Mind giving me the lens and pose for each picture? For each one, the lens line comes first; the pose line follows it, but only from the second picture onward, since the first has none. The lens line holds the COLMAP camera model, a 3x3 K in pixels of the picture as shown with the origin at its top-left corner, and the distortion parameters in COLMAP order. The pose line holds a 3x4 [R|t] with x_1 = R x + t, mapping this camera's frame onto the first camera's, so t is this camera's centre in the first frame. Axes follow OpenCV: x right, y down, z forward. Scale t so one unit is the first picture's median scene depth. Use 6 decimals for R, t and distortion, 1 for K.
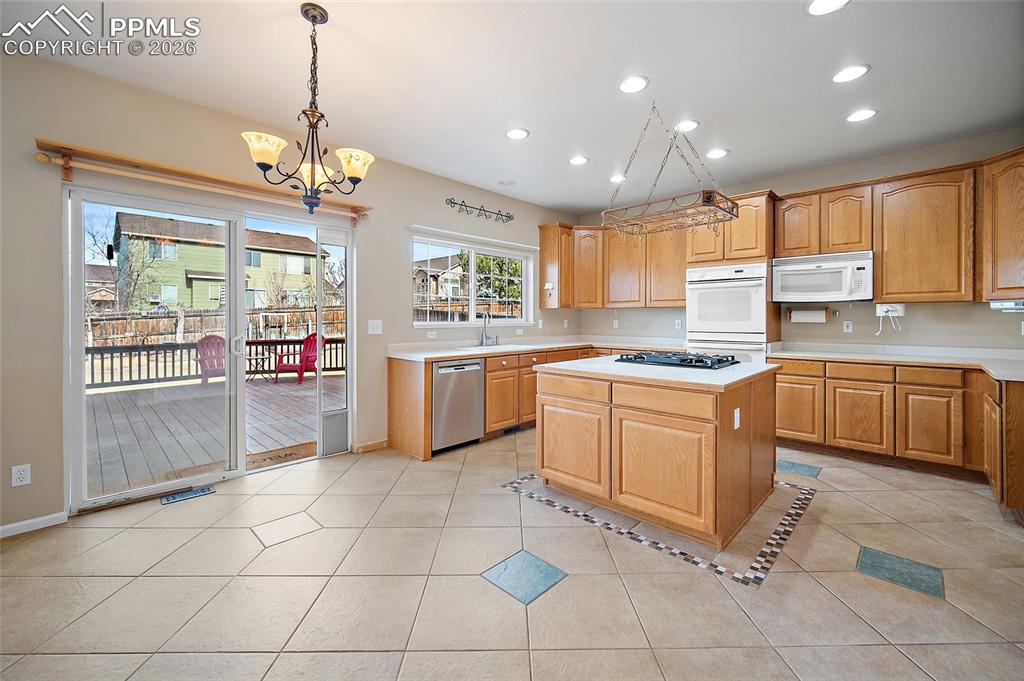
lens RADIAL K [[411.1, 0, 516.3], [0, 411.1, 324.4], [0, 0, 1]] dist [-0.001922, -0.000359]
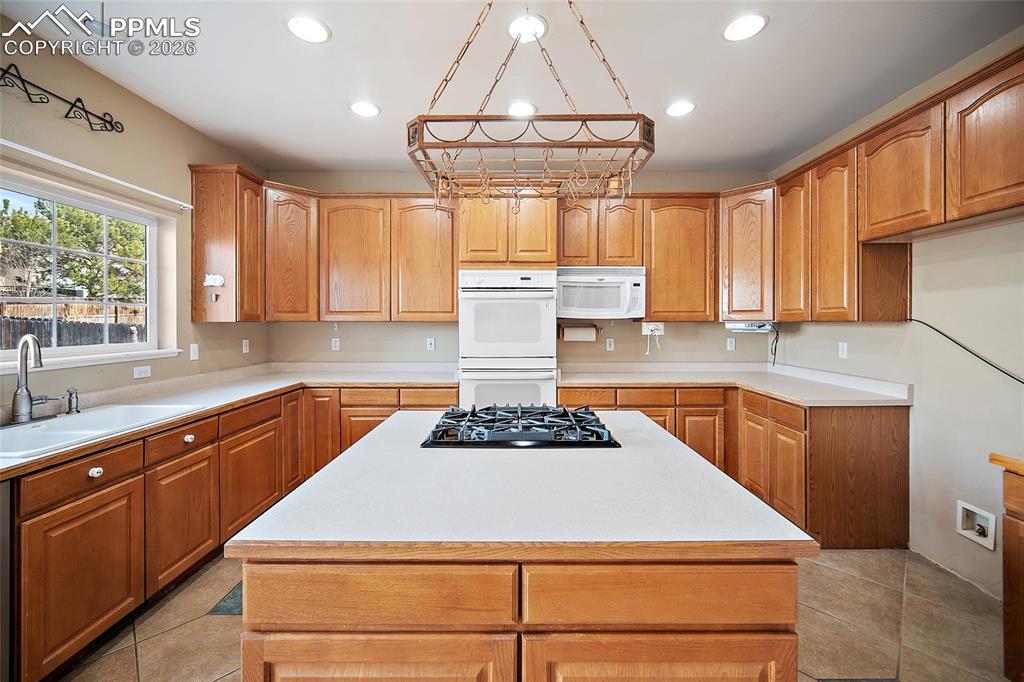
lens RADIAL K [[411.1, 0, 516.3], [0, 411.1, 324.9], [0, 0, 1]] dist [-0.001922, -0.000359]
pose [[0.723225, -0.006161, 0.690585, -0.008478], [0.011055, 0.999935, -0.002657, -0.039901], [-0.690524, 0.009556, 0.723246, 0.455508]]
